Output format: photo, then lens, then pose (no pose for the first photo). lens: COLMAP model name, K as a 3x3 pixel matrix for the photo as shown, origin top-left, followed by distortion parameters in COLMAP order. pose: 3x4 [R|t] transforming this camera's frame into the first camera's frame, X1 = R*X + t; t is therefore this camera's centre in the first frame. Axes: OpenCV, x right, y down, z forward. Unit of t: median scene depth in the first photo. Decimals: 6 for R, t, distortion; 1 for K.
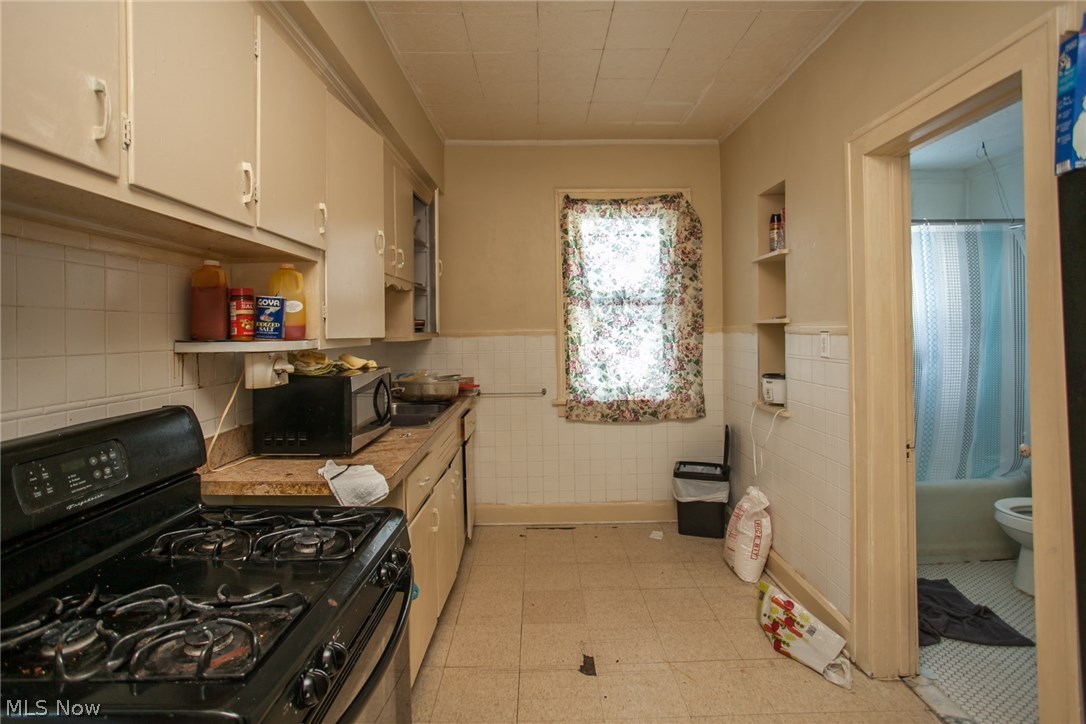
lens RADIAL K [[535.1, 0, 546.3], [0, 535.1, 329.7], [0, 0, 1]] dist [-0.044603, 0.026812]
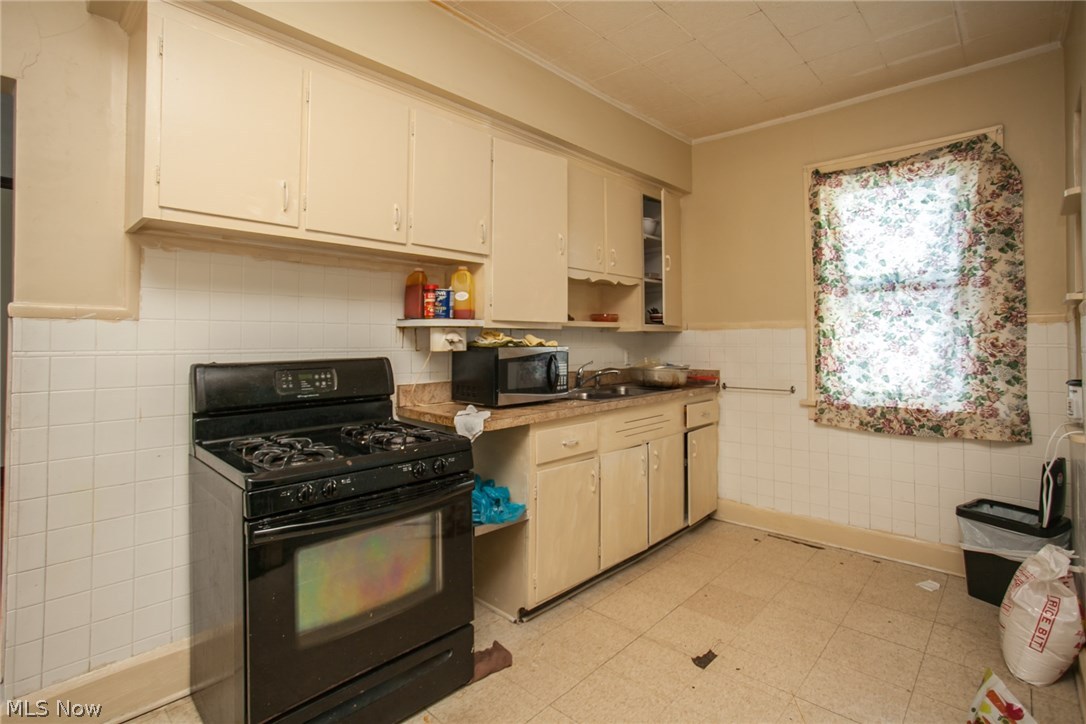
lens RADIAL K [[535.1, 0, 546.3], [0, 535.1, 329.7], [0, 0, 1]] dist [-0.044603, 0.026812]
pose [[0.725094, -0.002442, -0.688645, 0.315903], [-0.009684, 0.999859, -0.013742, 0.030028], [0.688582, 0.016634, 0.724968, 0.054929]]
